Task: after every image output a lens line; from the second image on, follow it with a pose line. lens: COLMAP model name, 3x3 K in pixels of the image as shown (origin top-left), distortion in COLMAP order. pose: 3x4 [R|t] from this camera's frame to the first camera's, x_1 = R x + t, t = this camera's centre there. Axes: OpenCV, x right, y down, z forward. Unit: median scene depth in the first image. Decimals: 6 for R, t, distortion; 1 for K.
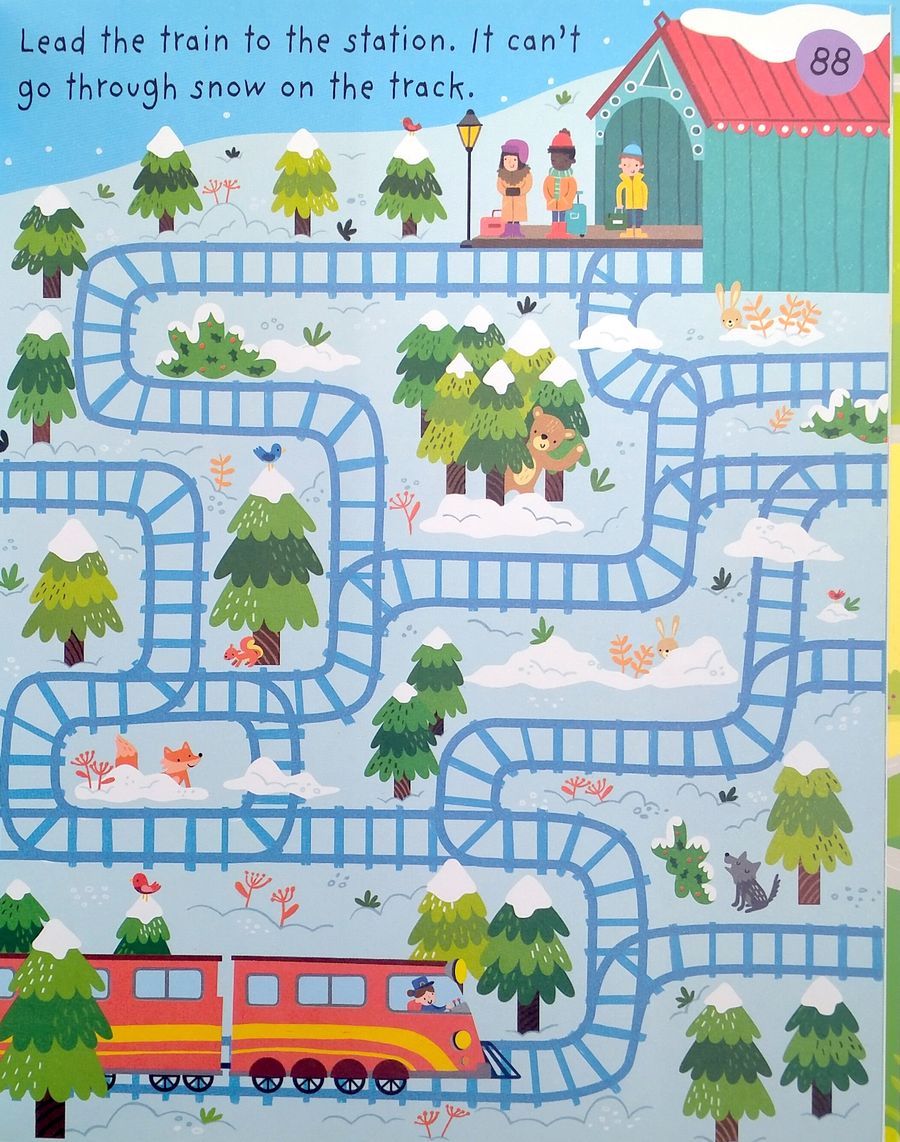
lens RADIAL K [[5000.2, 0, 450.1], [0, 5000.2, 570.6], [0, 0, 1]] dist [0.383528, 0.000000]
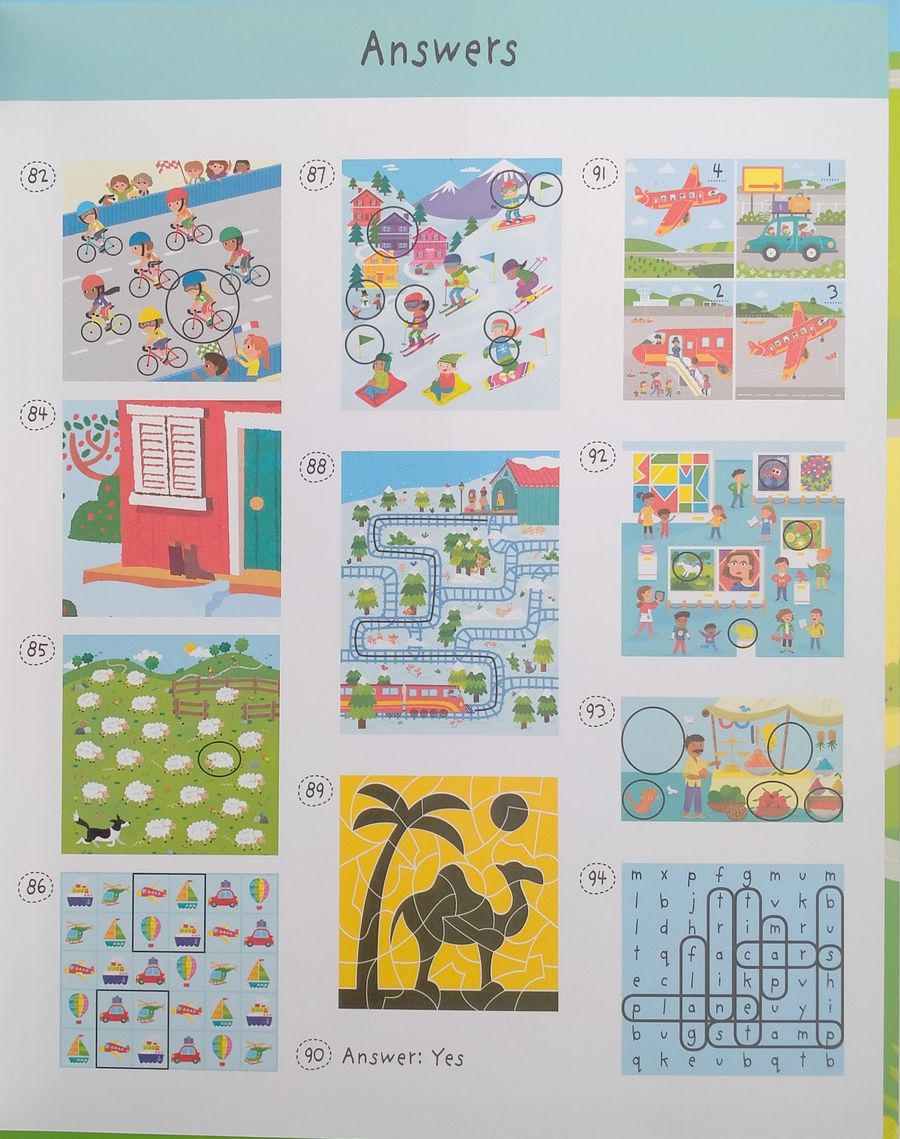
lens RADIAL K [[4987.0, 0, 449.9], [0, 4987.0, 569.6], [0, 0, 1]] dist [0.383528, 0.000000]
pose [[0.999775, -0.003337, -0.020951, 0.080873], [0.003438, 0.999983, 0.004778, -0.038547], [0.020934, -0.004849, 0.999769, -3.154392]]
